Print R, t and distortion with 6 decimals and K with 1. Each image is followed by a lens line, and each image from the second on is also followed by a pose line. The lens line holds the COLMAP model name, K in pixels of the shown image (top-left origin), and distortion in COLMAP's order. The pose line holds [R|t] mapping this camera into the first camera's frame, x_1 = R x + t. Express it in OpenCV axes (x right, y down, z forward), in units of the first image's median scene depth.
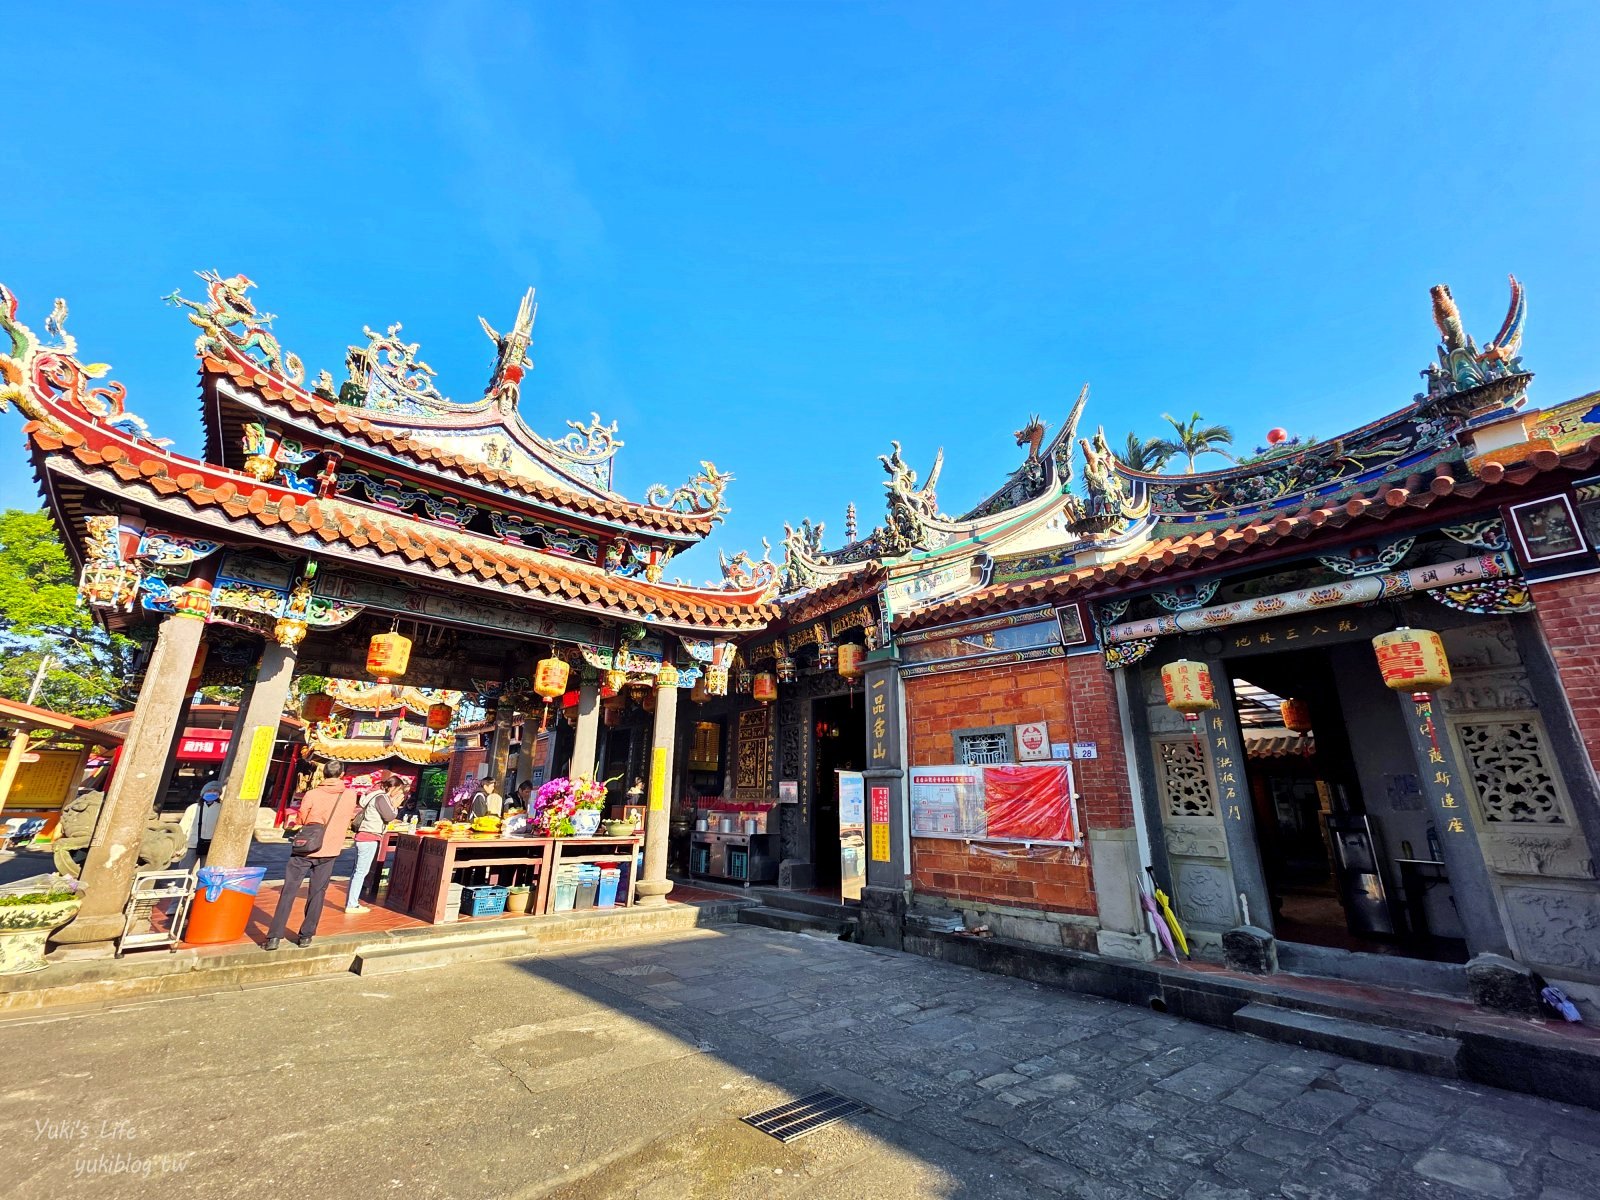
lens RADIAL K [[658.6, 0, 800.0], [0, 658.6, 600.0], [0, 0, 1]] dist [0.003101, 0.000879]
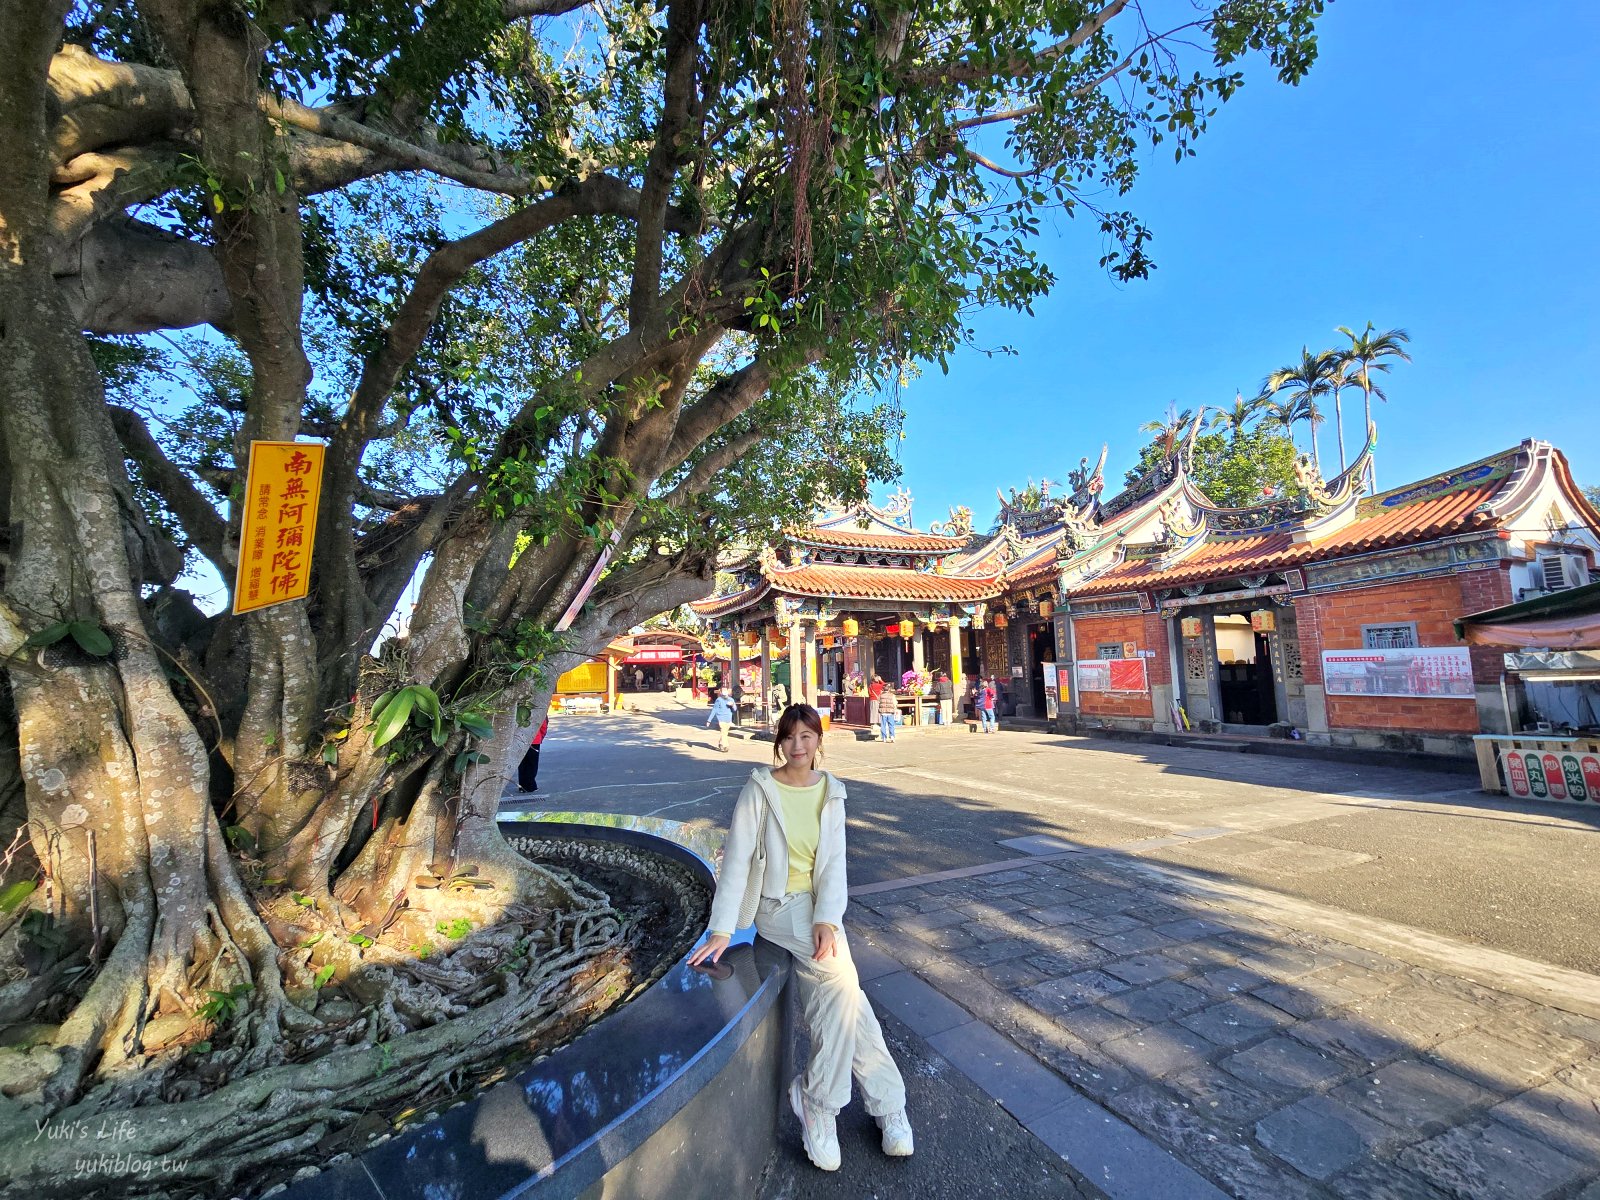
lens RADIAL K [[658.6, 0, 800.0], [0, 658.6, 600.0], [0, 0, 1]] dist [0.003101, 0.000879]
pose [[0.950868, -0.071839, -0.301145, -0.033415], [0.127146, 0.977505, 0.168277, -0.400354], [0.282282, -0.198299, 0.938613, -1.190143]]
